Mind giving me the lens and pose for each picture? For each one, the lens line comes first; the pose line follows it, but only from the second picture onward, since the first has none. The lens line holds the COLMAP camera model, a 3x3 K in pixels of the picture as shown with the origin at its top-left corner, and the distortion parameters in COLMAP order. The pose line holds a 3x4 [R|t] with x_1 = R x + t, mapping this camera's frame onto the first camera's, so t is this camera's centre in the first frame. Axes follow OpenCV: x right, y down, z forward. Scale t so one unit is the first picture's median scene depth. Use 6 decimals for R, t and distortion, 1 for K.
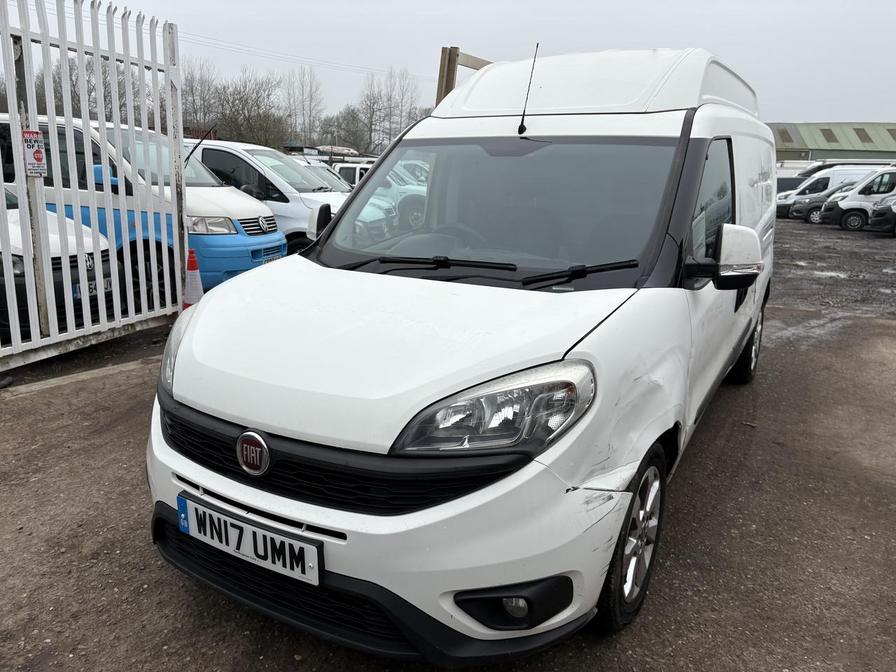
lens RADIAL K [[684.1, 0, 455.8], [0, 684.1, 337.2], [0, 0, 1]] dist [0.012505, -0.030379]
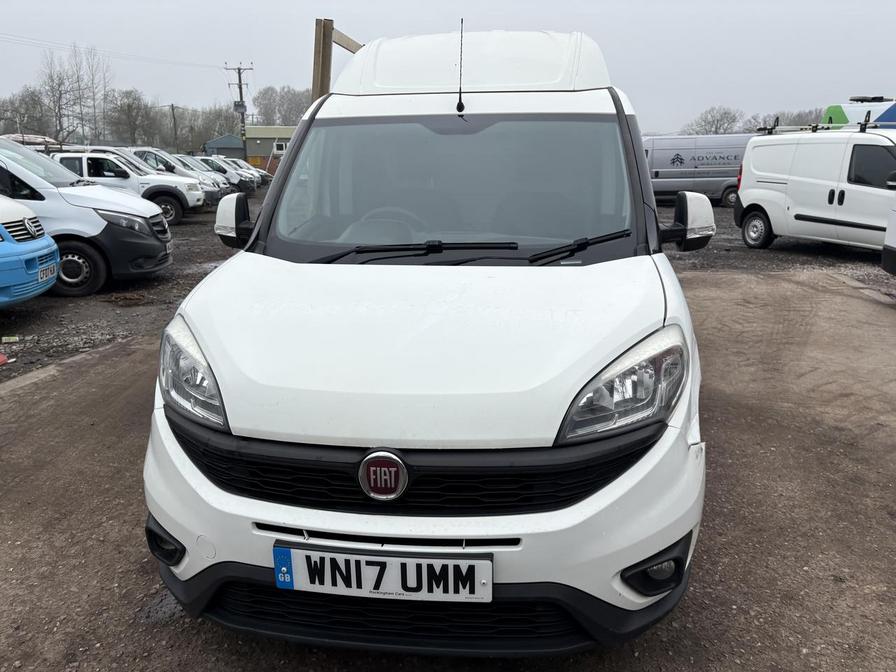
lens RADIAL K [[684.1, 0, 454.7], [0, 684.1, 335.4], [0, 0, 1]] dist [0.012505, -0.030379]
pose [[0.916435, -0.125088, 0.380131, -0.401370], [0.118270, 0.992120, 0.041341, -0.025460], [-0.382307, 0.007072, 0.924008, 0.123205]]
